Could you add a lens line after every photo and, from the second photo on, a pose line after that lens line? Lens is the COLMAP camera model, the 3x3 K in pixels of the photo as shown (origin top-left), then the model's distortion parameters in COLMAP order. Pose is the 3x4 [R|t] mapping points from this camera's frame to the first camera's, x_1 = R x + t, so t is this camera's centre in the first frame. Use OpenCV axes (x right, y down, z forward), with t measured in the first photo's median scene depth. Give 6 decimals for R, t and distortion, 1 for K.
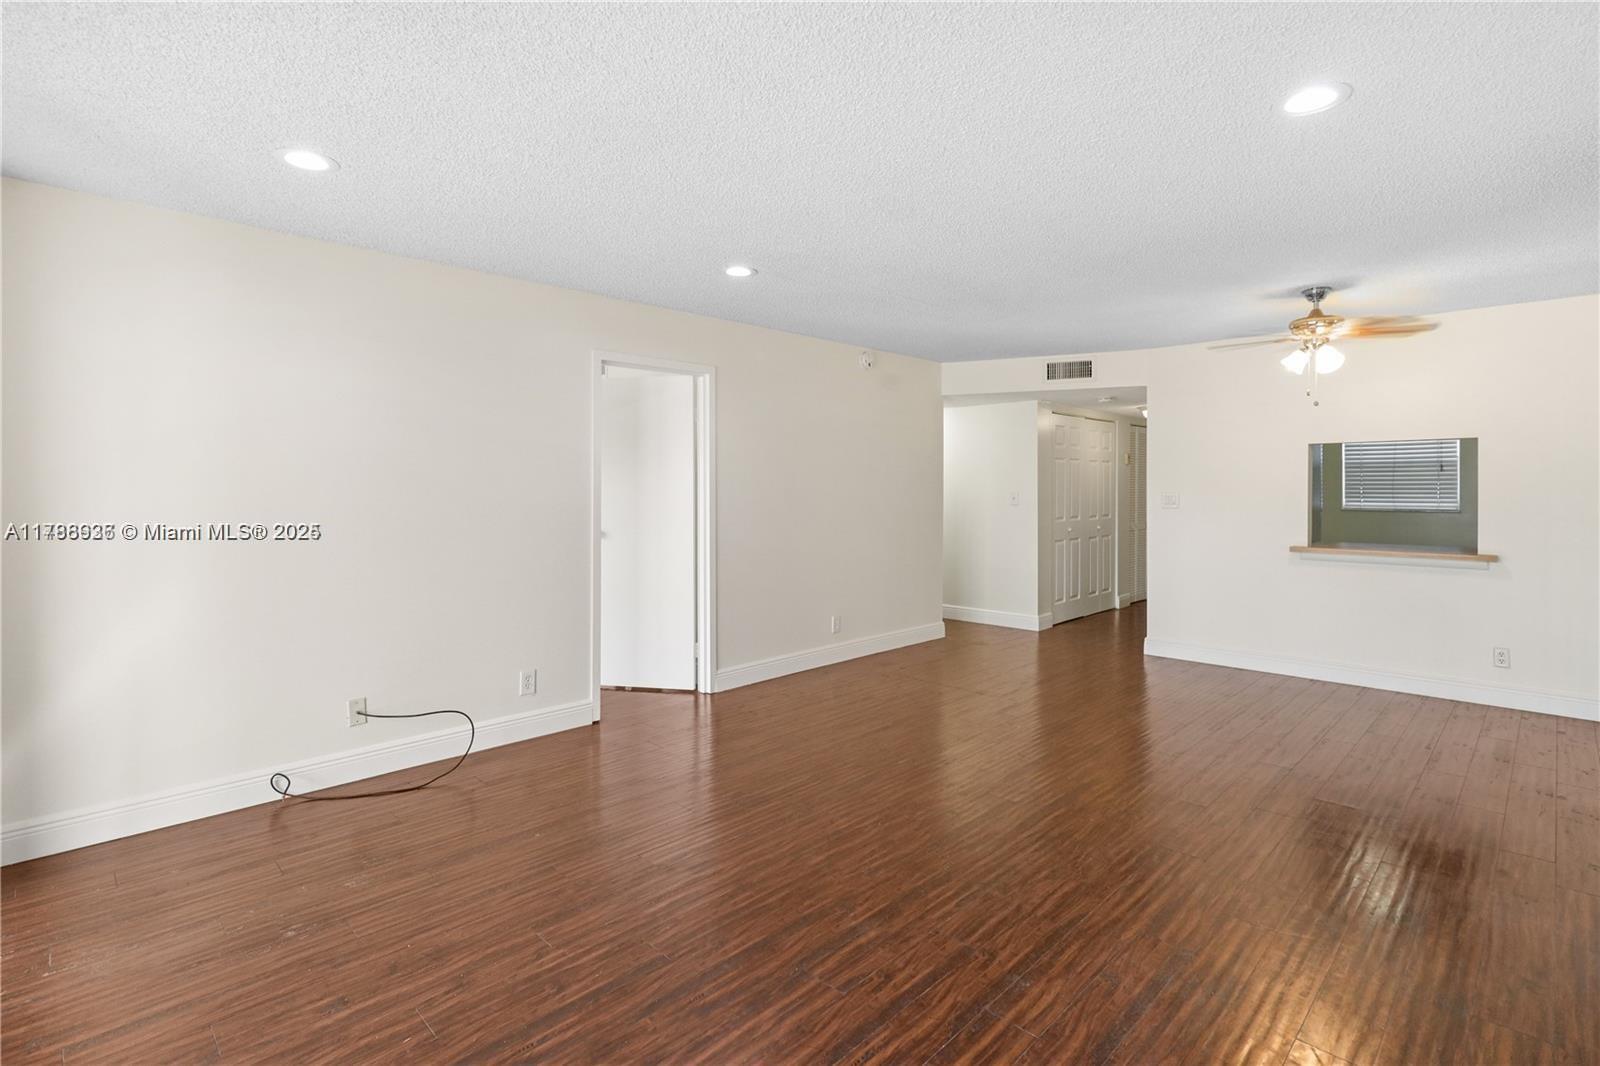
lens RADIAL K [[733.4, 0, 798.0], [0, 733.4, 497.6], [0, 0, 1]] dist [0.001185, -0.001401]
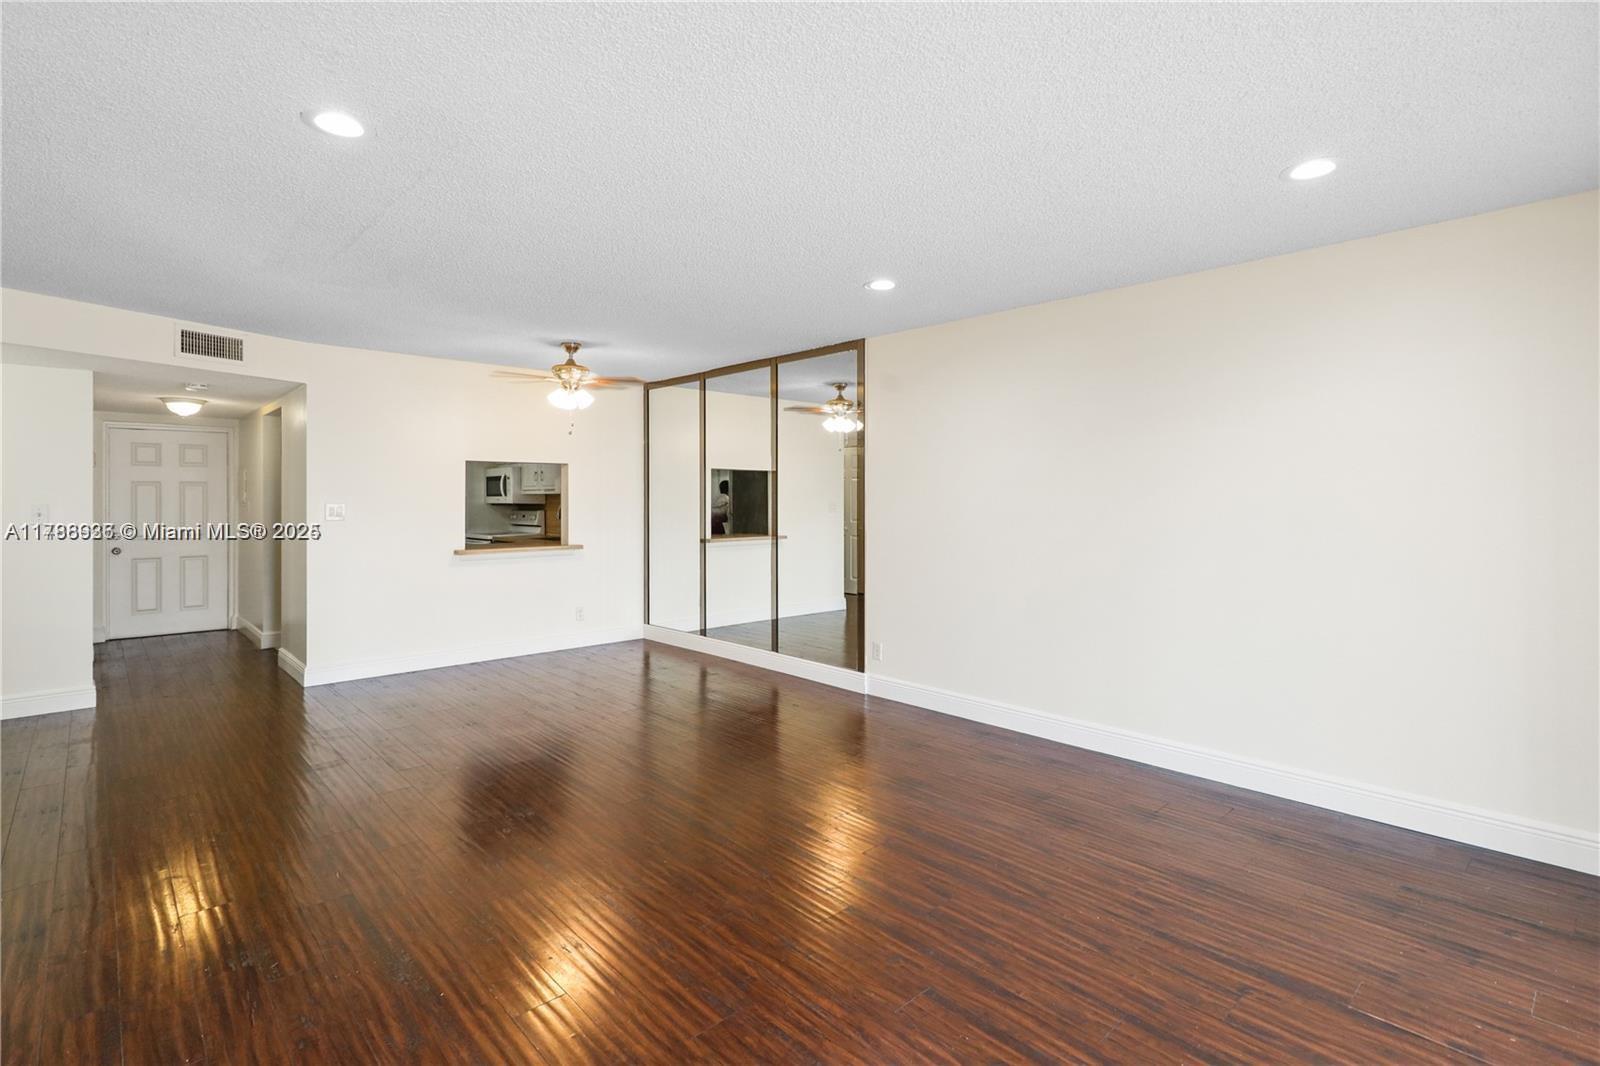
lens RADIAL K [[733.4, 0, 798.0], [0, 733.4, 497.6], [0, 0, 1]] dist [0.001185, -0.001401]
pose [[0.076074, 0.001684, 0.997101, -0.528699], [0.012995, 0.999912, -0.002680, -0.006517], [-0.997017, 0.013161, 0.076045, 0.501051]]
